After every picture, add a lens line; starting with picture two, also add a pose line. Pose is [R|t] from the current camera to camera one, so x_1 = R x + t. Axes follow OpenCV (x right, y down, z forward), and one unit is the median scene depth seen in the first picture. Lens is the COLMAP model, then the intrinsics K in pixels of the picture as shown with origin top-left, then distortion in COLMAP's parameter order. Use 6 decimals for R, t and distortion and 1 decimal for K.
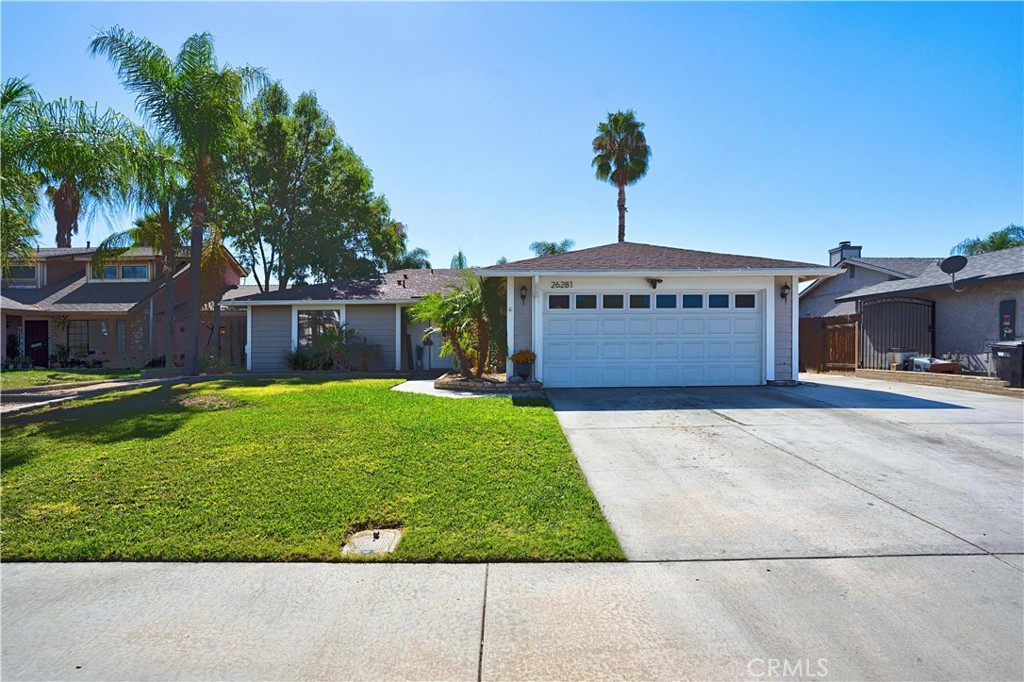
lens RADIAL K [[538.5, 0, 516.3], [0, 538.5, 348.4], [0, 0, 1]] dist [-0.044167, 0.004594]
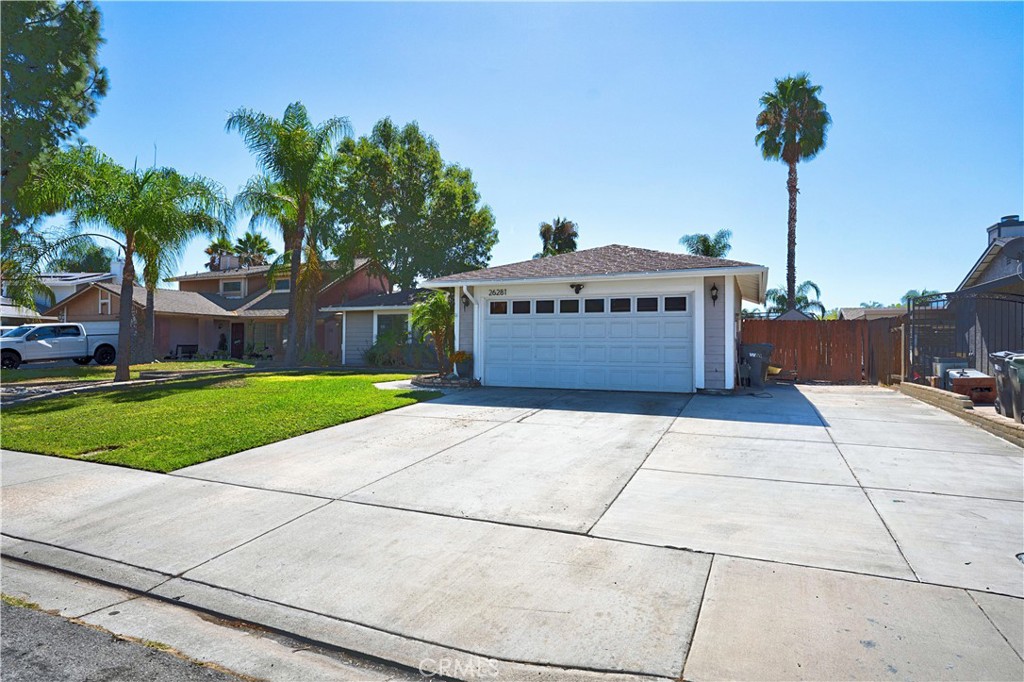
lens RADIAL K [[586.3, 0, 516.1], [0, 586.3, 340.4], [0, 0, 1]] dist [-0.048166, 0.001384]
pose [[0.908827, 0.009192, -0.417071, 0.550192], [-0.015675, 0.999804, -0.012121, -0.005670], [0.416878, 0.017553, 0.908793, -0.061615]]
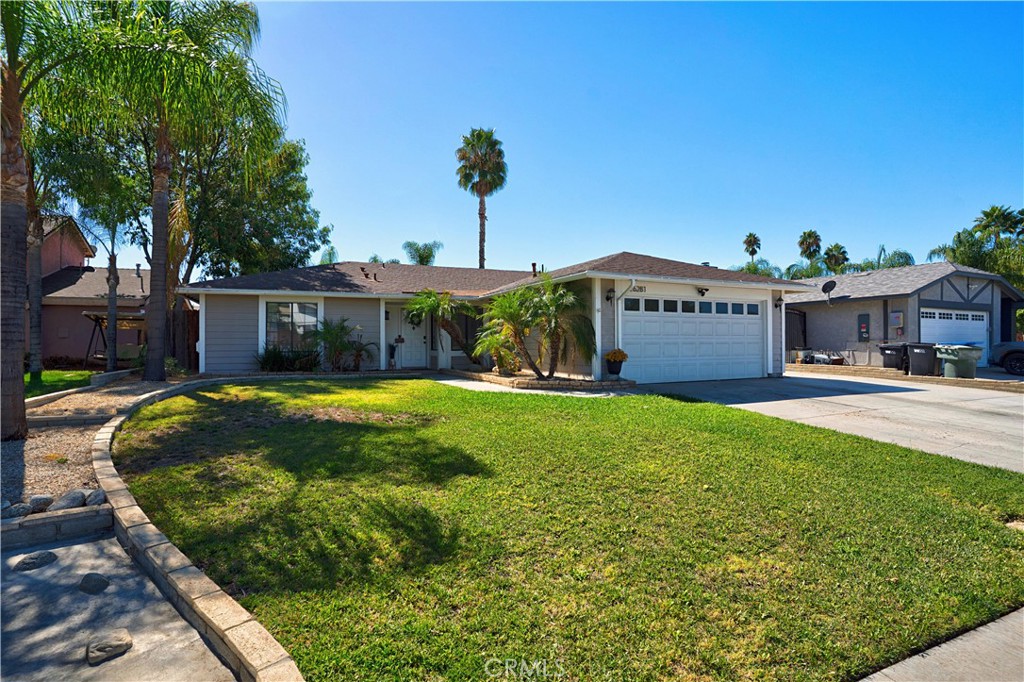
lens RADIAL K [[501.7, 0, 502.9], [0, 501.7, 339.9], [0, 0, 1]] dist [-0.058606, 0.007583]
pose [[0.921691, 0.007072, 0.387861, -0.493731], [-0.003609, 0.999947, -0.009656, -0.004538], [-0.387908, 0.007500, 0.921668, 0.159273]]
